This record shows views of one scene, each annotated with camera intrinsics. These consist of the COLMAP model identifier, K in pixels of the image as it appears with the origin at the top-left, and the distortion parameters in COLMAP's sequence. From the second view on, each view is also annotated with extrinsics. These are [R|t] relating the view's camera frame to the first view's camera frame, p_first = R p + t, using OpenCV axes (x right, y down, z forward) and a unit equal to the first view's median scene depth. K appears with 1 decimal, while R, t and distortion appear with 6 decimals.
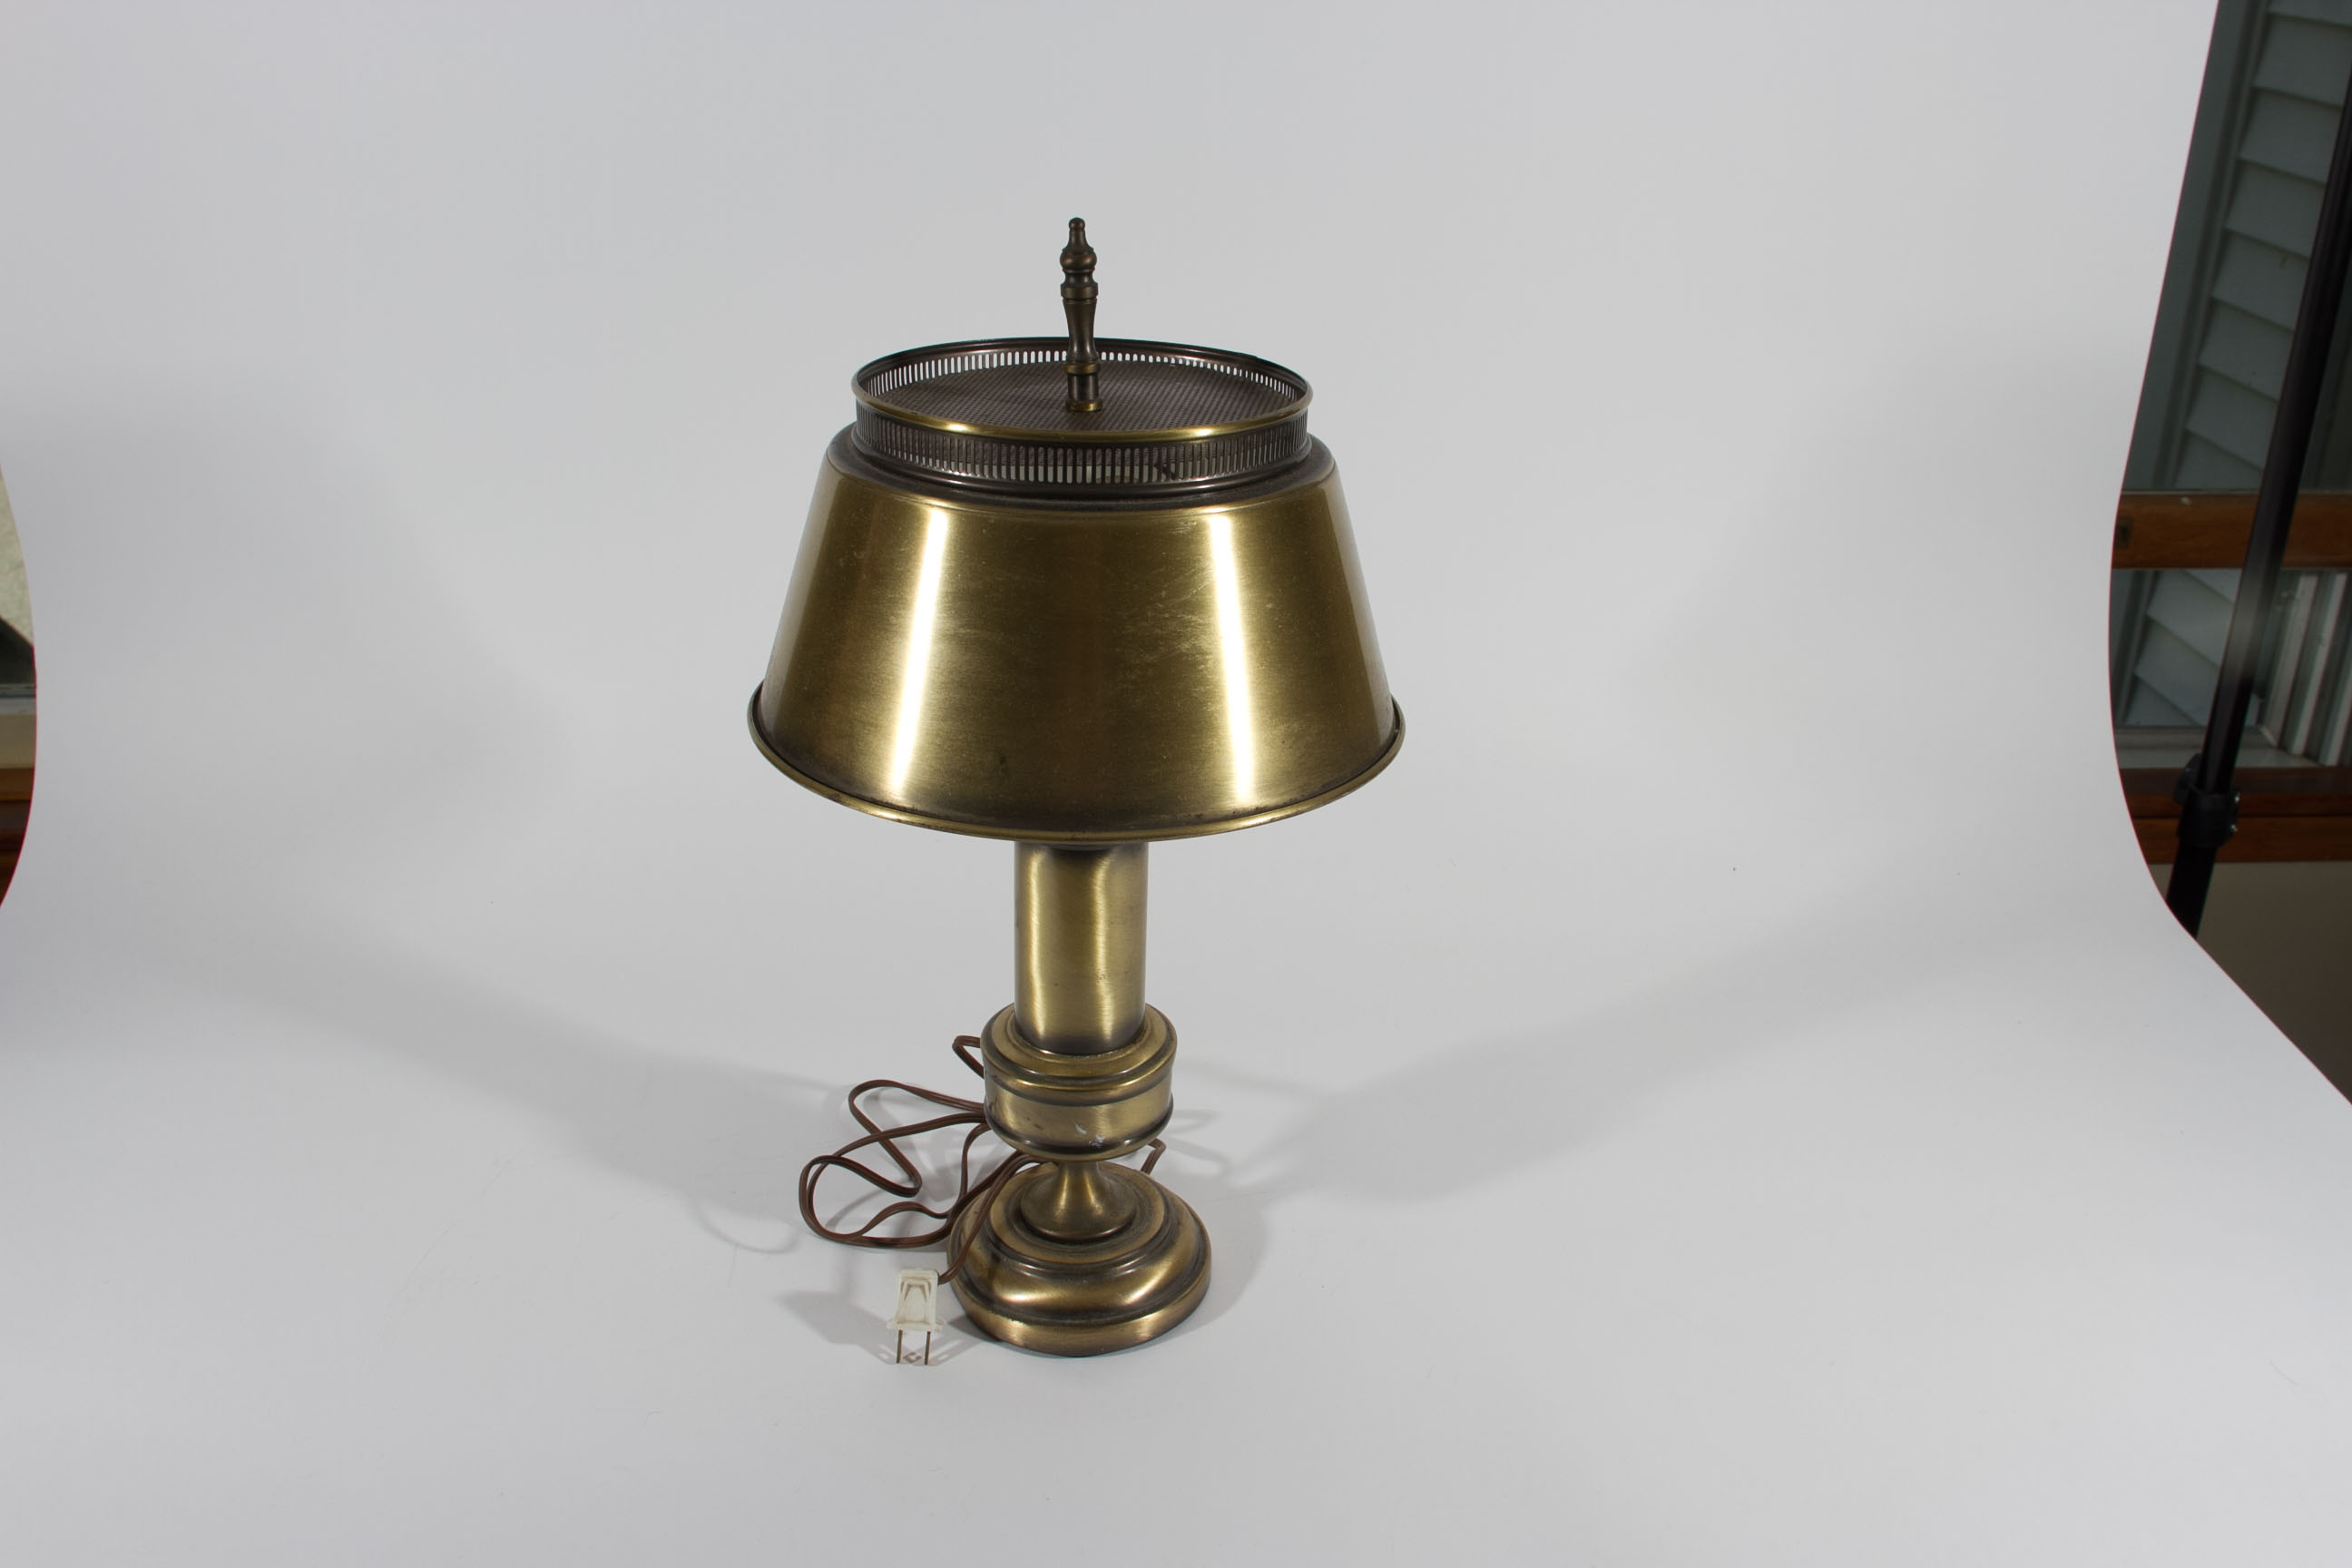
lens RADIAL K [[2164.8, 0, 1176.0], [0, 2164.8, 784.0], [0, 0, 1]] dist [-0.036115, 0.003418]
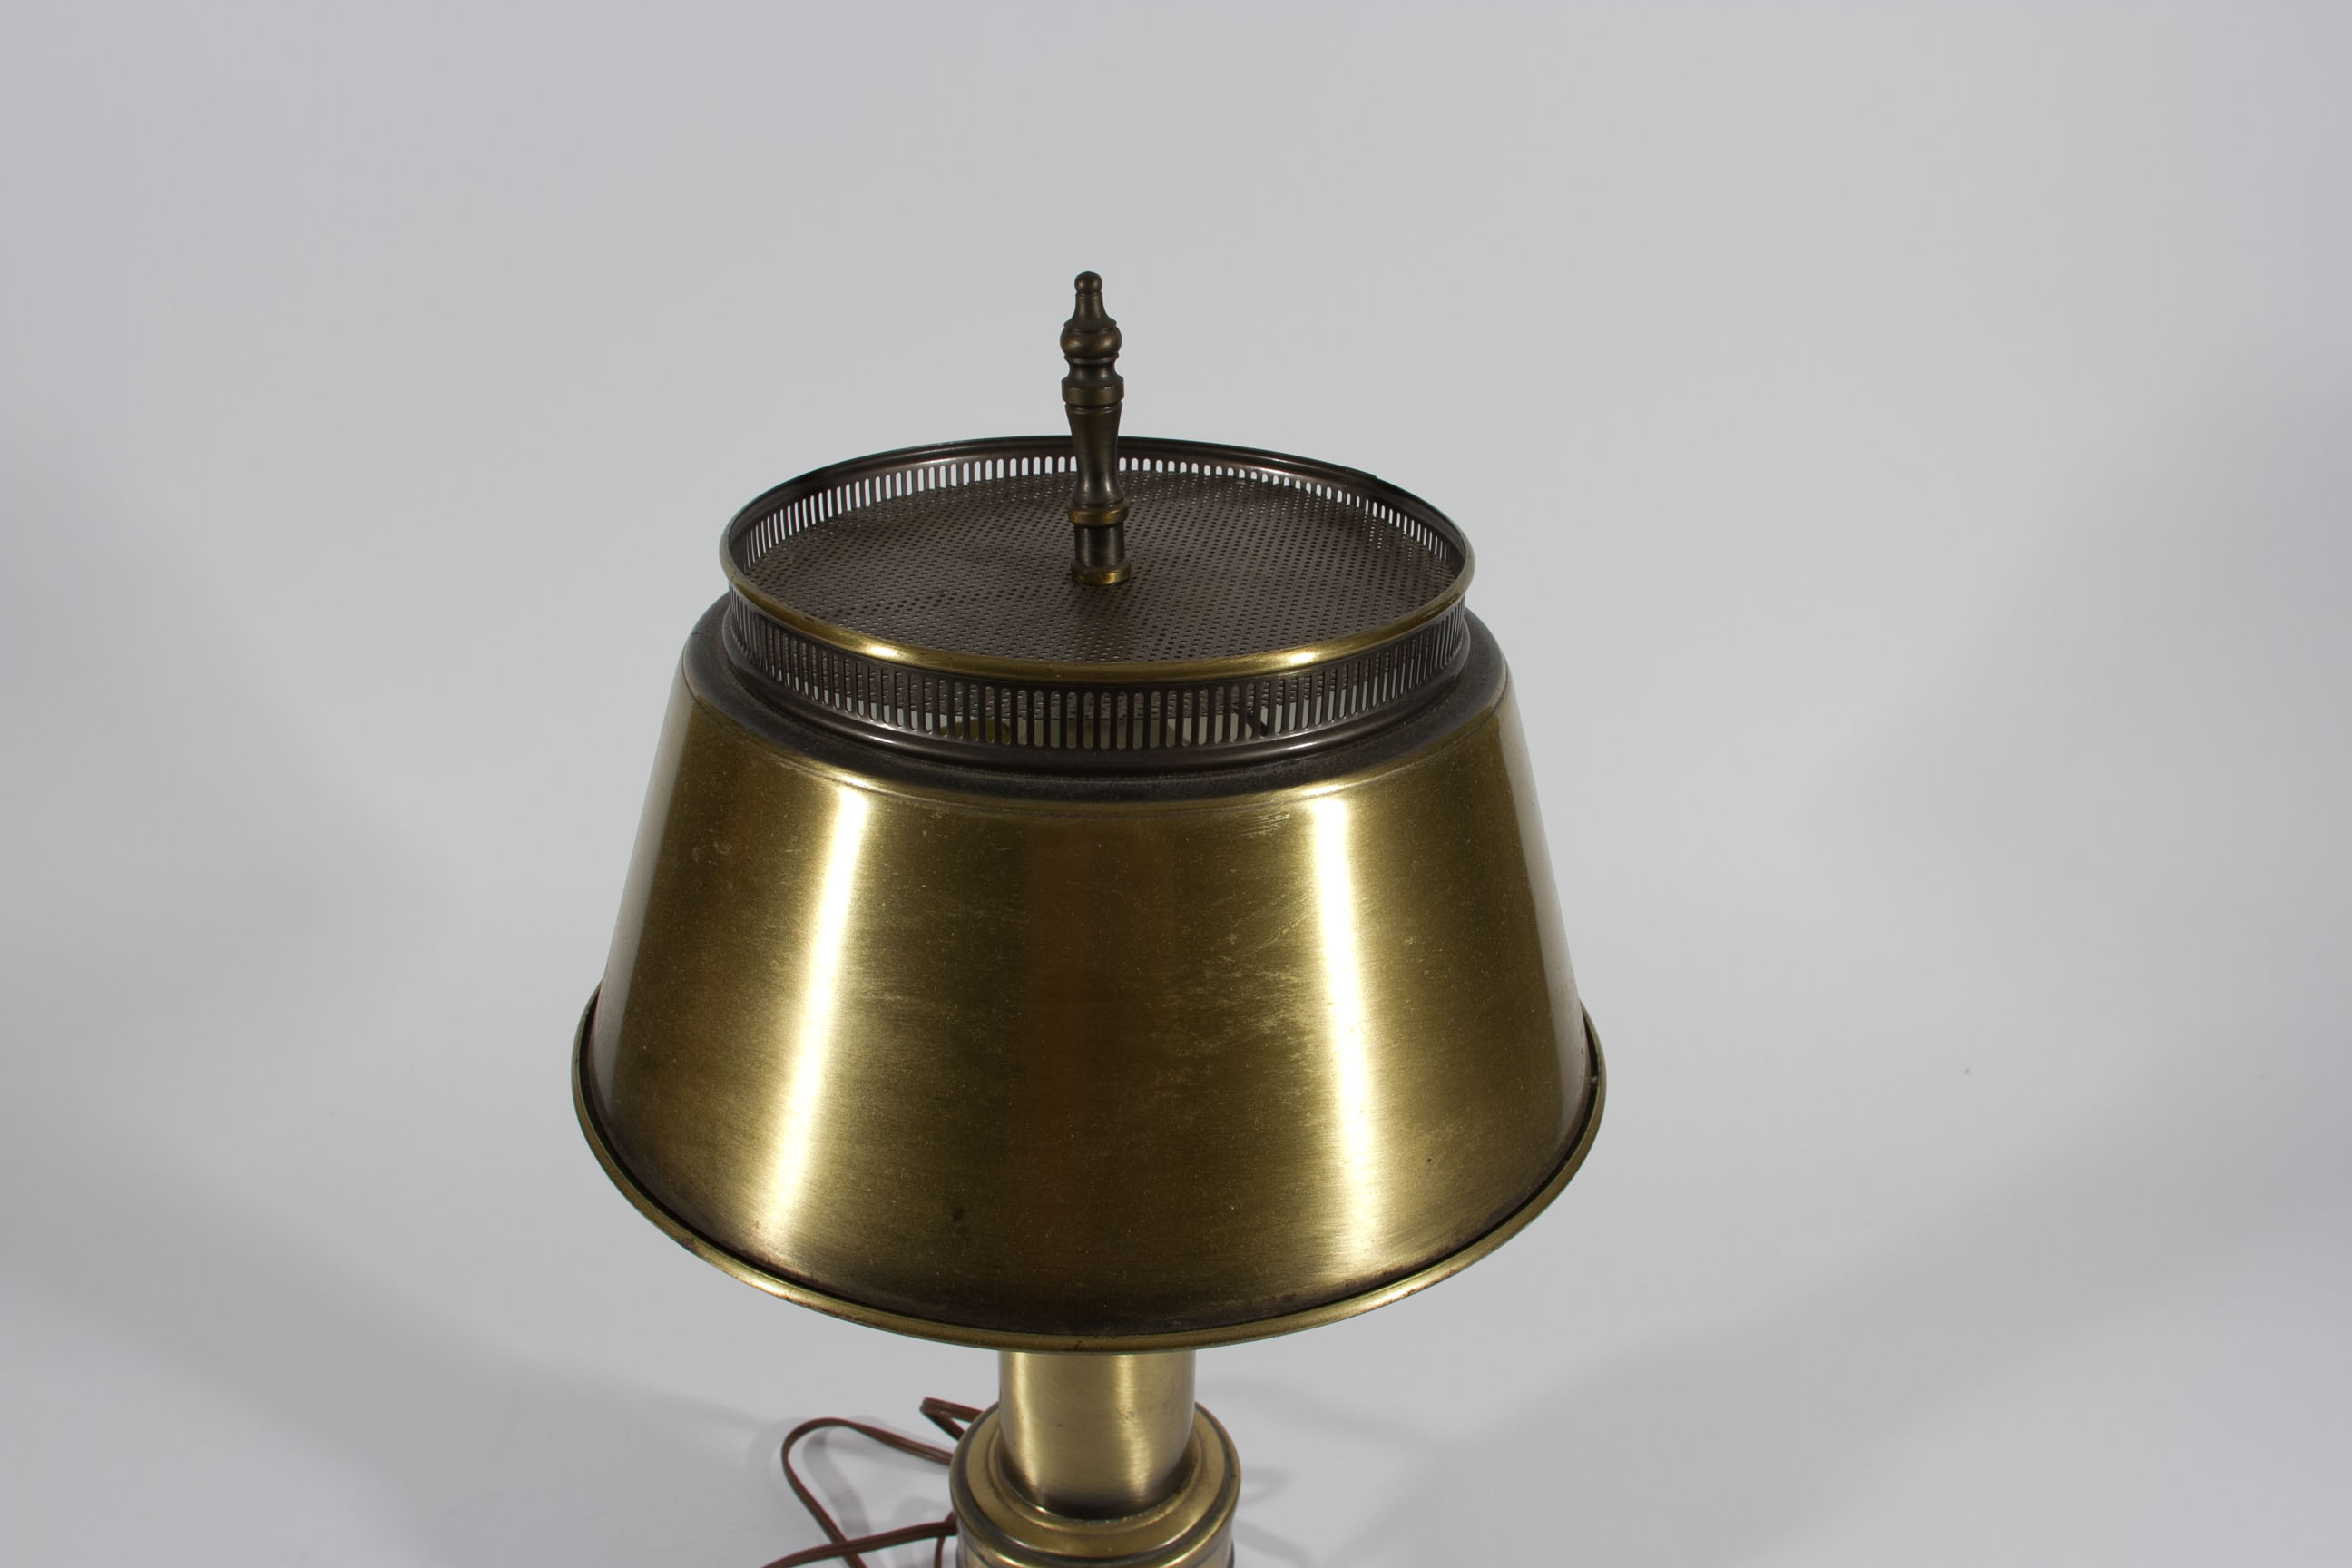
lens RADIAL K [[2164.8, 0, 1176.0], [0, 2164.8, 784.0], [0, 0, 1]] dist [-0.036115, 0.003418]
pose [[0.999828, 0.004416, -0.018013, -0.010360], [-0.003765, 0.999344, 0.036014, -0.146088], [0.018161, -0.035940, 0.999189, 0.406566]]
